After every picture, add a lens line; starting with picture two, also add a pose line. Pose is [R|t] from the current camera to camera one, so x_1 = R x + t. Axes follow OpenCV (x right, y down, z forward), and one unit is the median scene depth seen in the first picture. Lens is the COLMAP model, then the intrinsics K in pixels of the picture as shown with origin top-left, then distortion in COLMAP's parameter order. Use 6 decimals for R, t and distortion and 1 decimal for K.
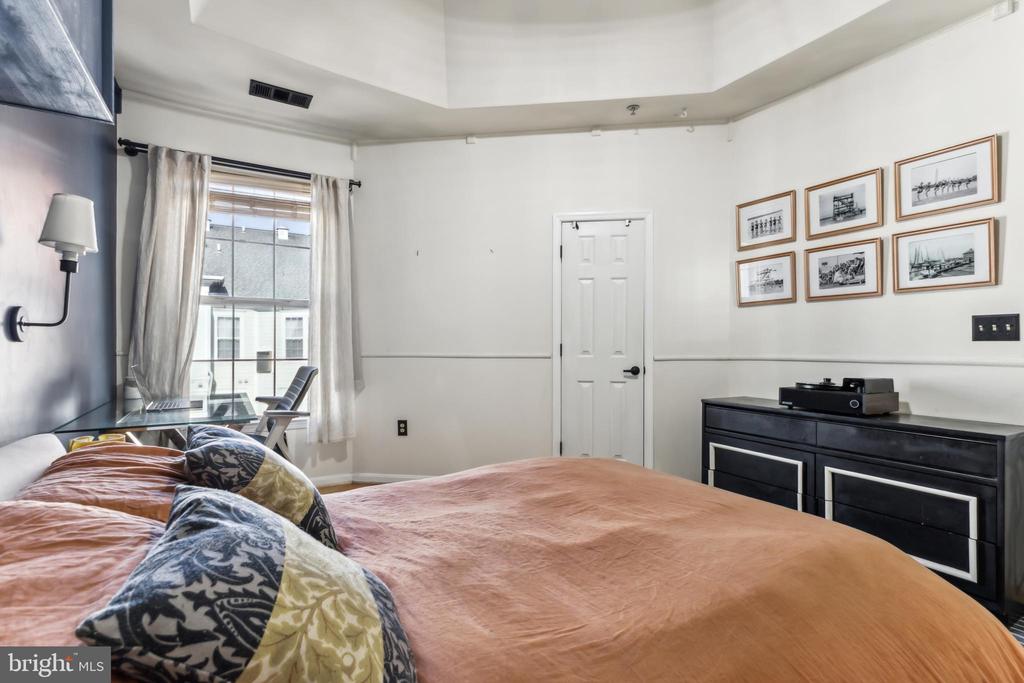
lens RADIAL K [[462.9, 0, 514.8], [0, 462.9, 344.2], [0, 0, 1]] dist [0.002923, 0.000010]
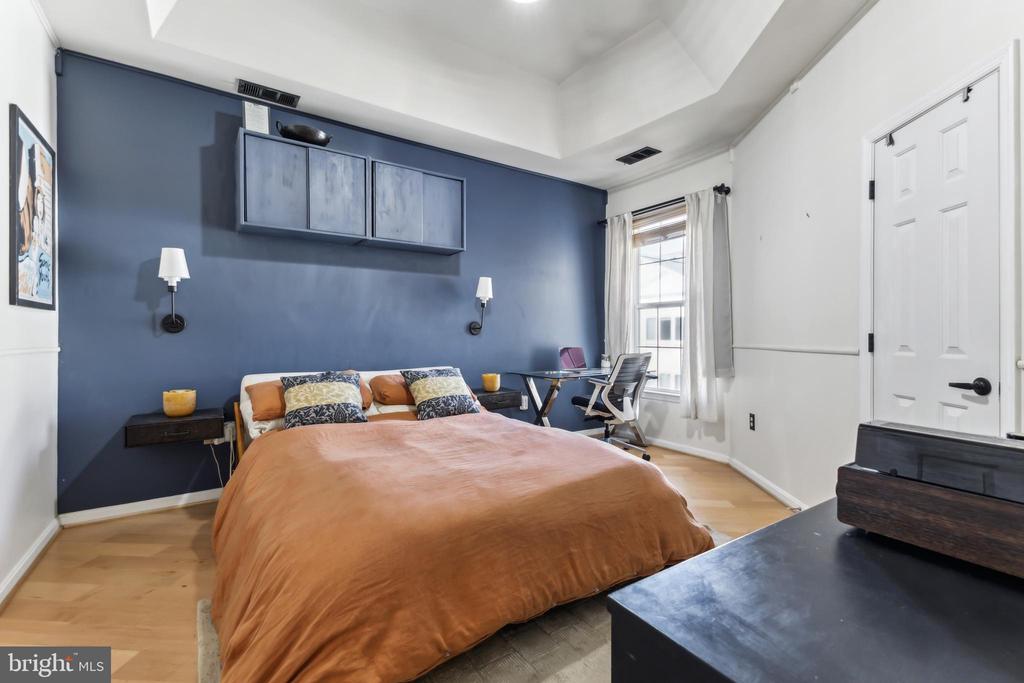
lens RADIAL K [[462.9, 0, 516.4], [0, 462.9, 338.6], [0, 0, 1]] dist [0.002923, 0.000010]
pose [[0.041405, 0.003126, -0.999138, 1.094524], [-0.002396, 0.999993, 0.003029, 0.008377], [0.999140, 0.002269, 0.041412, 0.726052]]
